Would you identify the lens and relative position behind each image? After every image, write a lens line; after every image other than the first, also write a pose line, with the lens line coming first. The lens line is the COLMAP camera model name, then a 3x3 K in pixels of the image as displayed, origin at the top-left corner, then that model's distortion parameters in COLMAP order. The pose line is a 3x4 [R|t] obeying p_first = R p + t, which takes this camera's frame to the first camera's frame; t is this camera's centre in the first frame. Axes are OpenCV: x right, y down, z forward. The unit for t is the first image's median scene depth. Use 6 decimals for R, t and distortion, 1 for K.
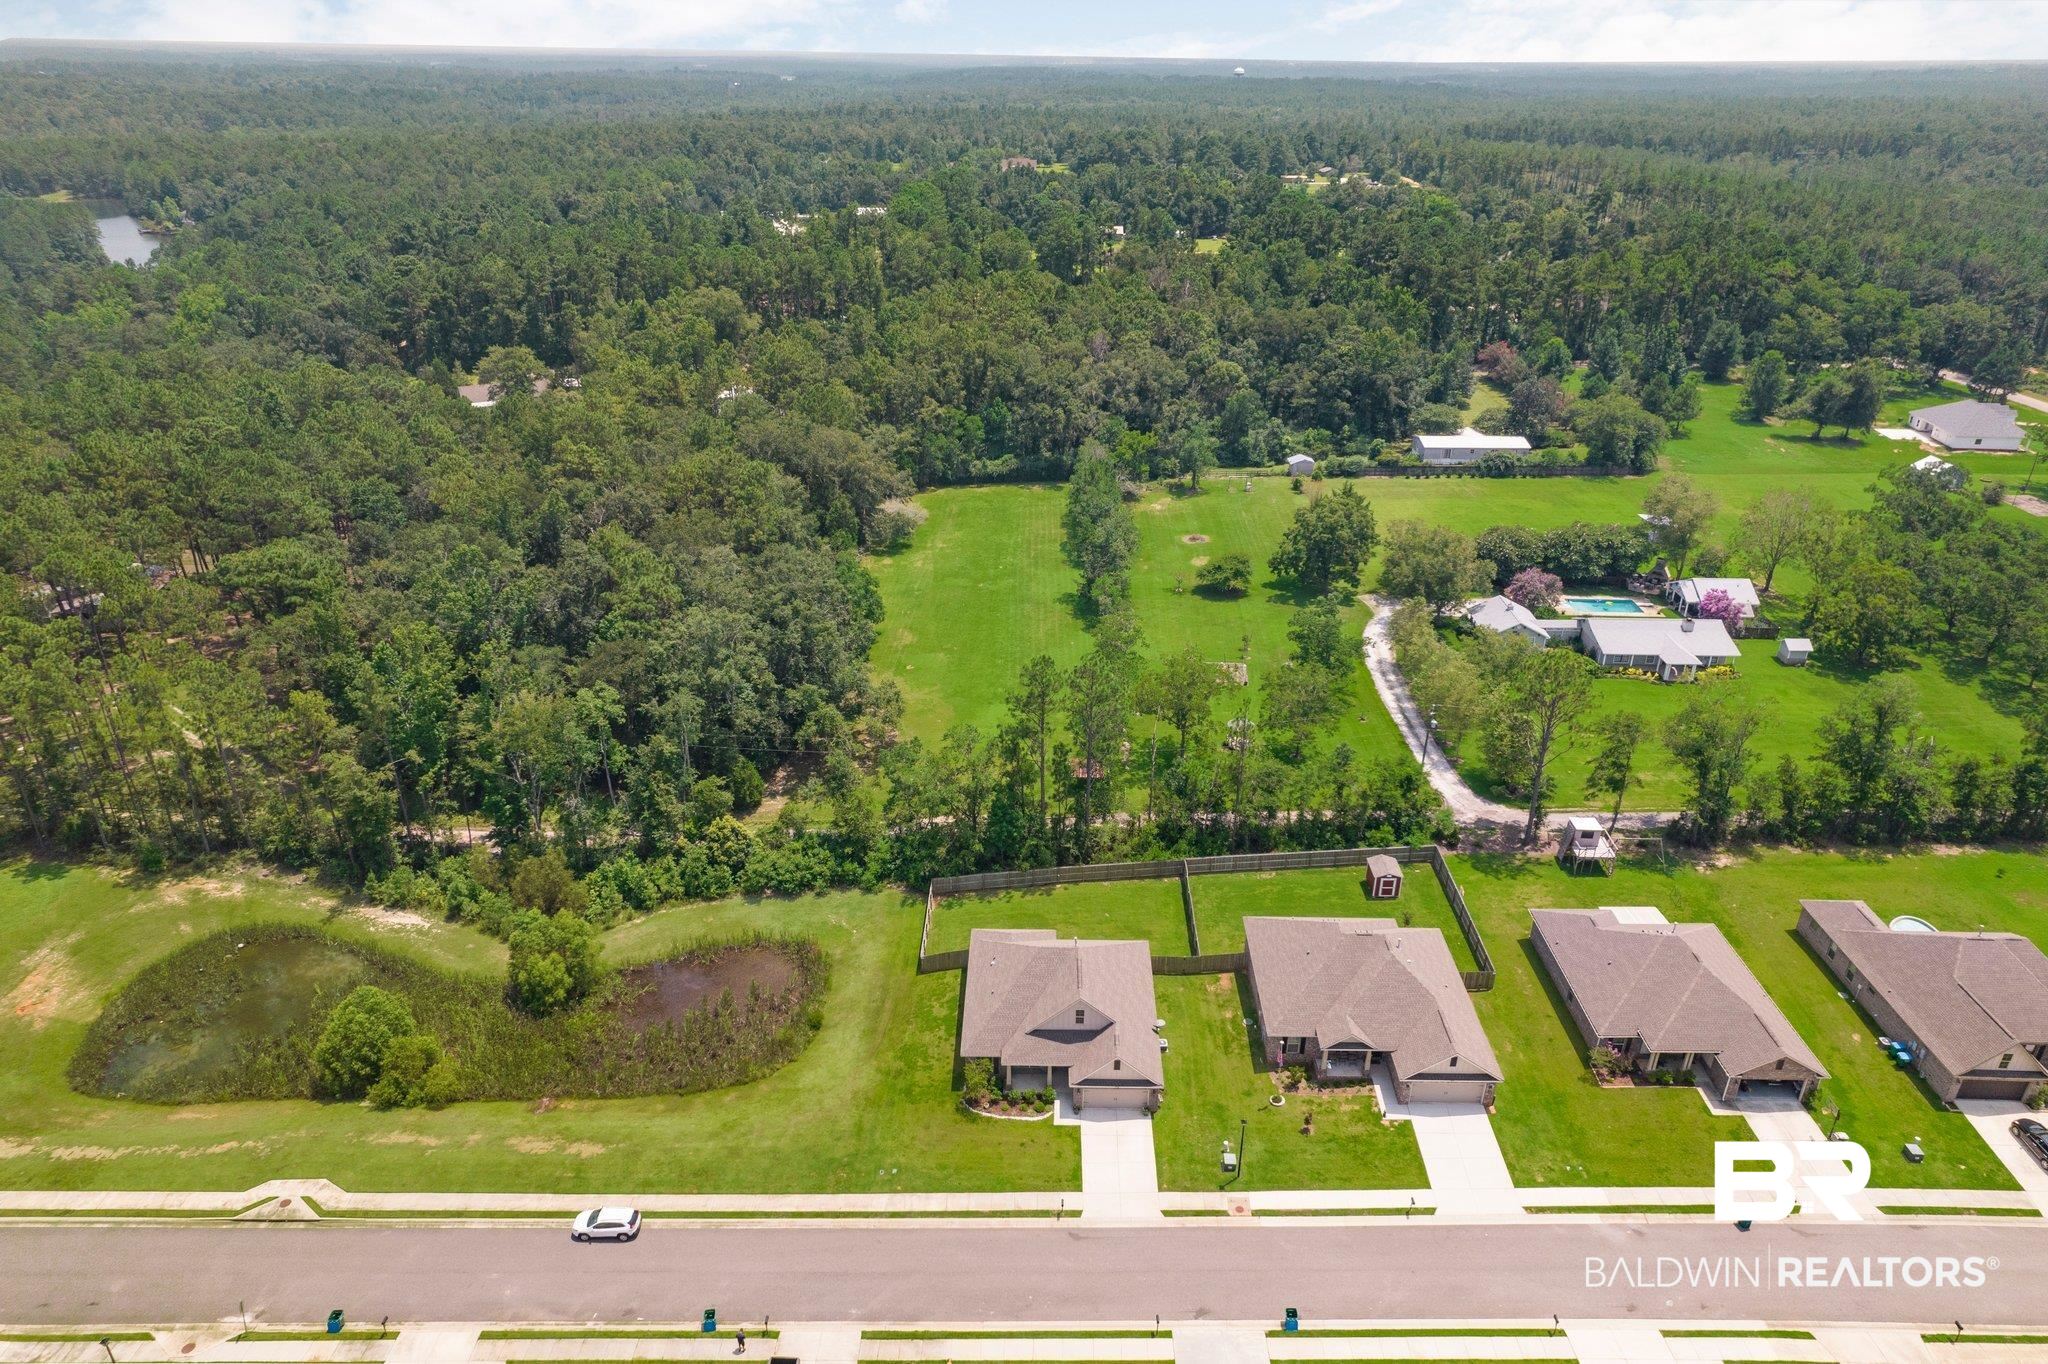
lens RADIAL K [[1249.1, 0, 1042.1], [0, 1249.1, 717.9], [0, 0, 1]] dist [-0.022579, 0.000353]
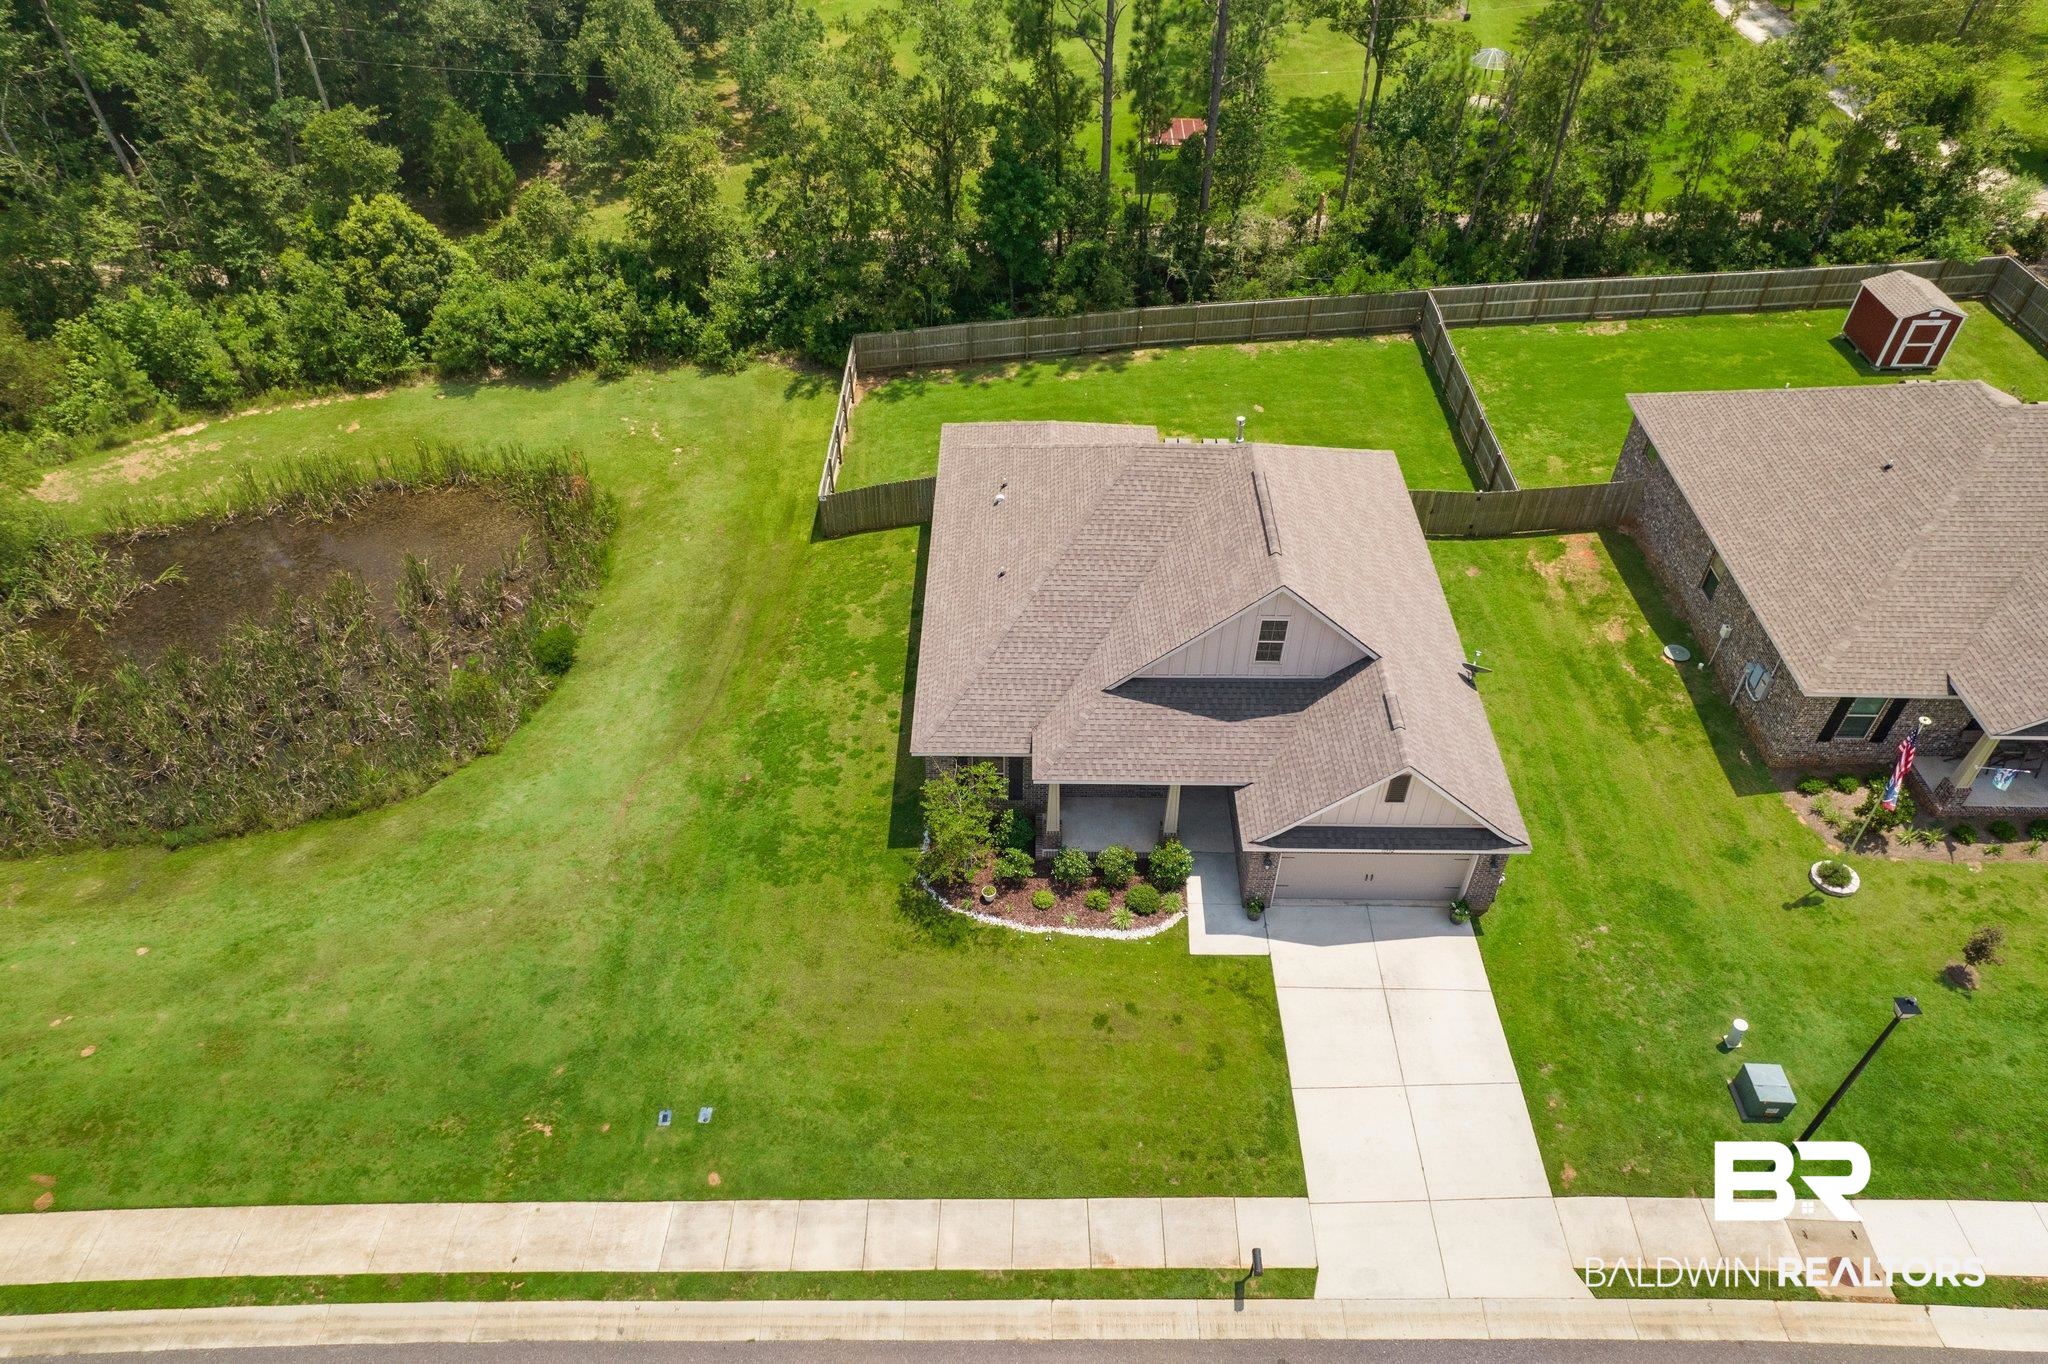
lens RADIAL K [[1331.5, 0, 1040.6], [0, 1331.5, 684.4], [0, 0, 1]] dist [-0.029516, 0.065846]
pose [[0.999981, -0.001996, 0.005886, -0.028926], [0.000350, 0.963630, 0.267241, 0.140194], [-0.006205, -0.267234, 0.963612, 0.589196]]
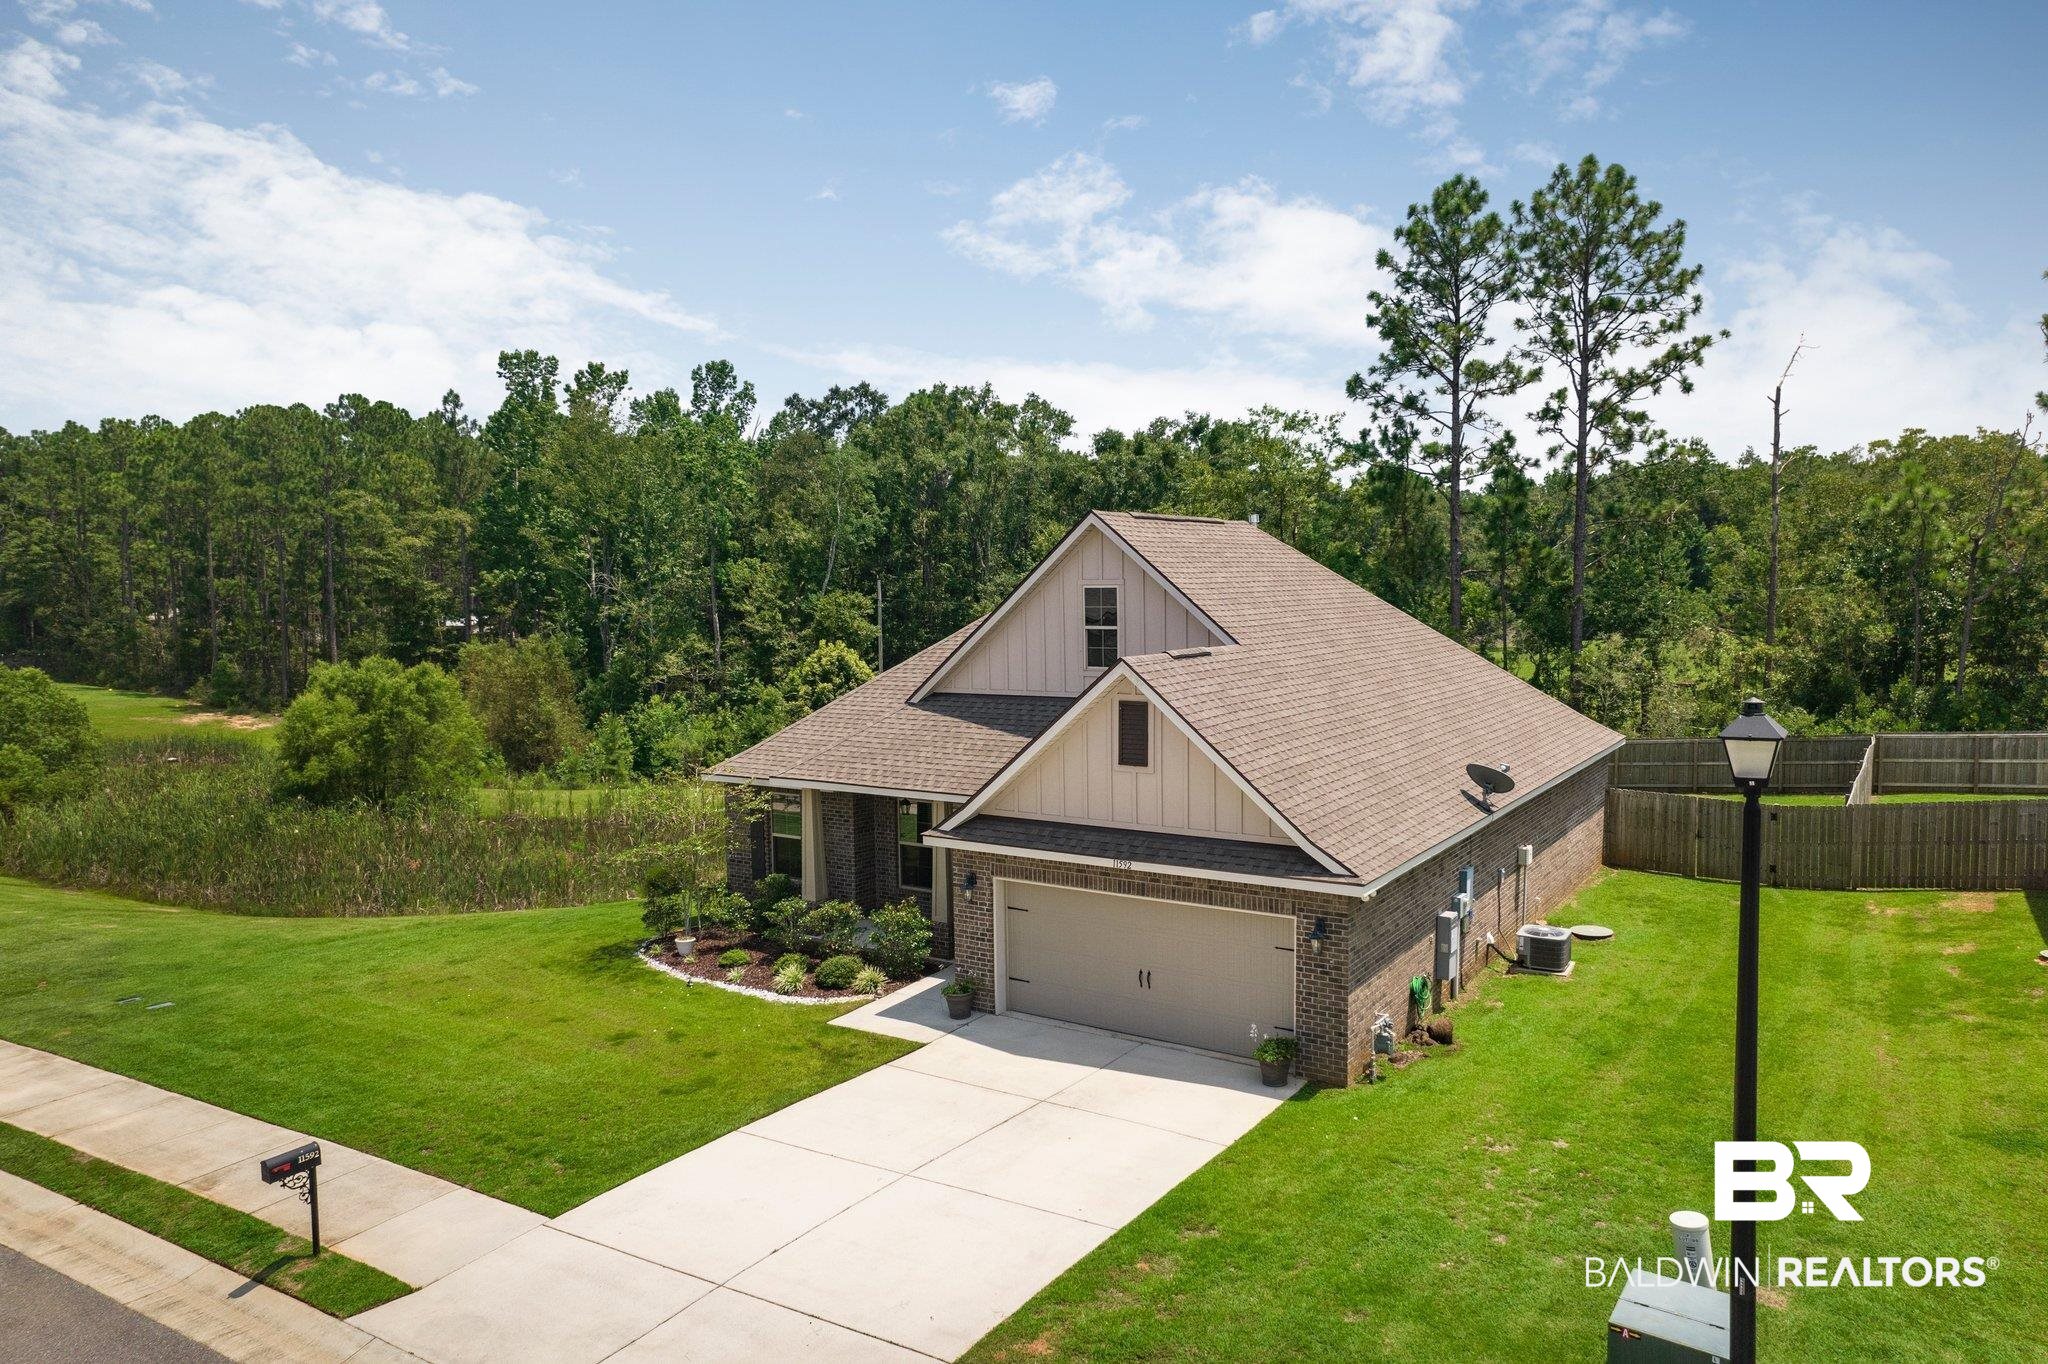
lens RADIAL K [[1331.5, 0, 1040.6], [0, 1331.5, 684.4], [0, 0, 1]] dist [-0.029516, 0.065846]
pose [[0.843132, 0.021442, -0.537280, 0.137004], [-0.220672, 0.924981, -0.309376, 0.293131], [0.490340, 0.379407, 0.784613, 0.720410]]
